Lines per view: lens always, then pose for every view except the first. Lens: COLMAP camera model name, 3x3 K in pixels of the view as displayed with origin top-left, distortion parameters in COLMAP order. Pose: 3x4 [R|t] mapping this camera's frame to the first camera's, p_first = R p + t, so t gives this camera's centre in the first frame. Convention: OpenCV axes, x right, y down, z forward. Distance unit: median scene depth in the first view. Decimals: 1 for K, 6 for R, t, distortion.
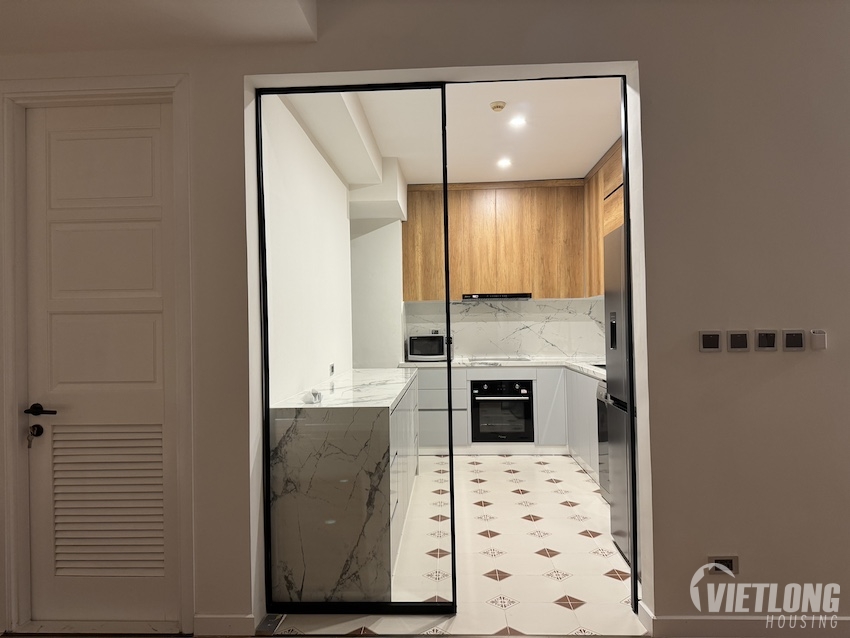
lens RADIAL K [[590.6, 0, 429.9], [0, 590.6, 319.6], [0, 0, 1]] dist [0.076201, -0.108937]
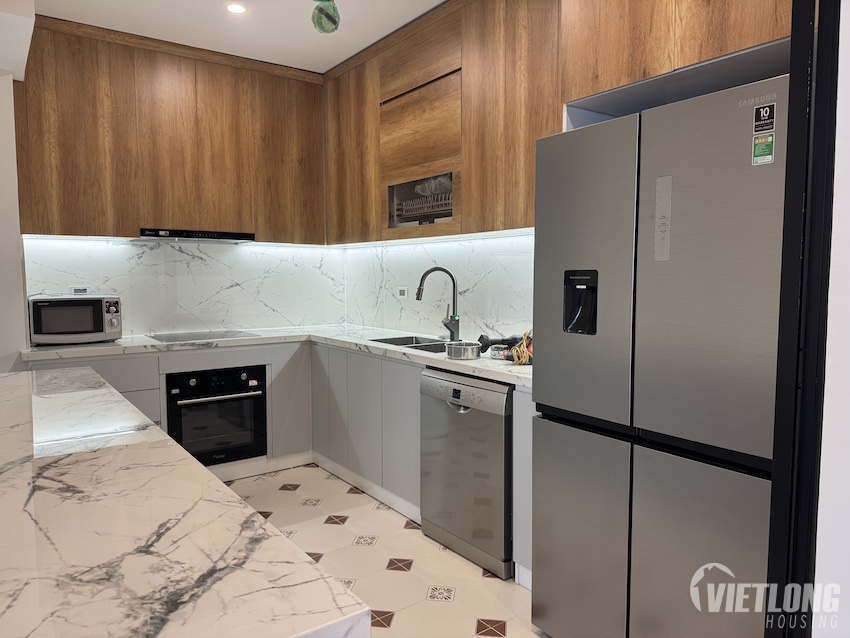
lens RADIAL K [[590.6, 0, 429.9], [0, 590.6, 319.6], [0, 0, 1]] dist [0.076201, -0.108937]
pose [[0.780413, -0.032588, 0.624415, -0.094599], [-0.019319, 0.996907, 0.076174, -0.003206], [-0.624966, -0.071510, 0.777370, 0.350356]]
